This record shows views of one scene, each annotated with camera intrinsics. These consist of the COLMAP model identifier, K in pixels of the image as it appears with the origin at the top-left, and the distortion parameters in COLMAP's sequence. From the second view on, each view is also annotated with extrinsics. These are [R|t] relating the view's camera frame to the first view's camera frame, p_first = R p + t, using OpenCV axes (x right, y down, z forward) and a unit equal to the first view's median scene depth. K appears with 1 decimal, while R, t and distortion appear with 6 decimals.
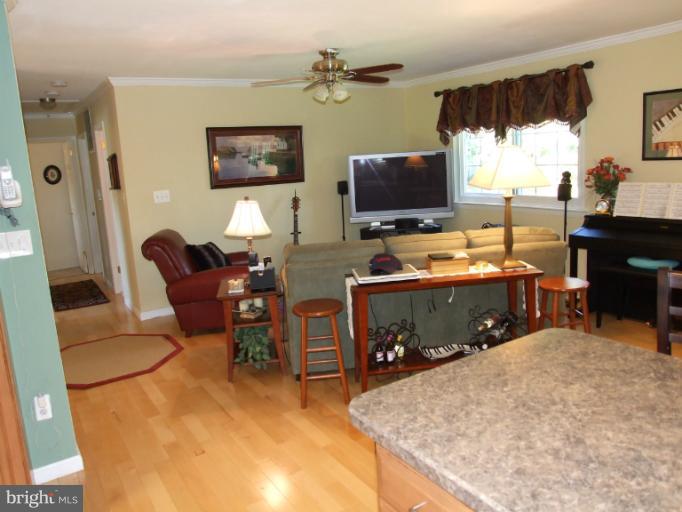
lens RADIAL K [[548.2, 0, 343.0], [0, 548.2, 237.6], [0, 0, 1]] dist [-0.053007, 0.050434]
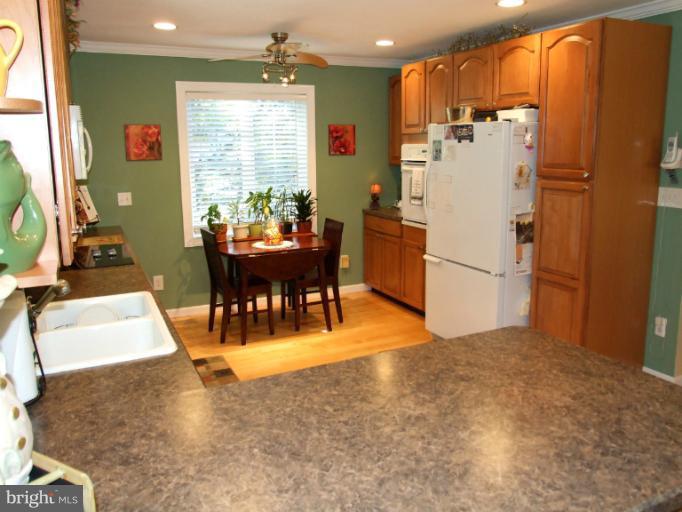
lens RADIAL K [[548.2, 0, 343.0], [0, 548.2, 237.6], [0, 0, 1]] dist [-0.053007, 0.050434]
pose [[-0.123489, 0.233001, -0.964604, 0.418580], [-0.129438, 0.959958, 0.248449, -0.064480], [0.983868, 0.155537, -0.088385, 0.189390]]
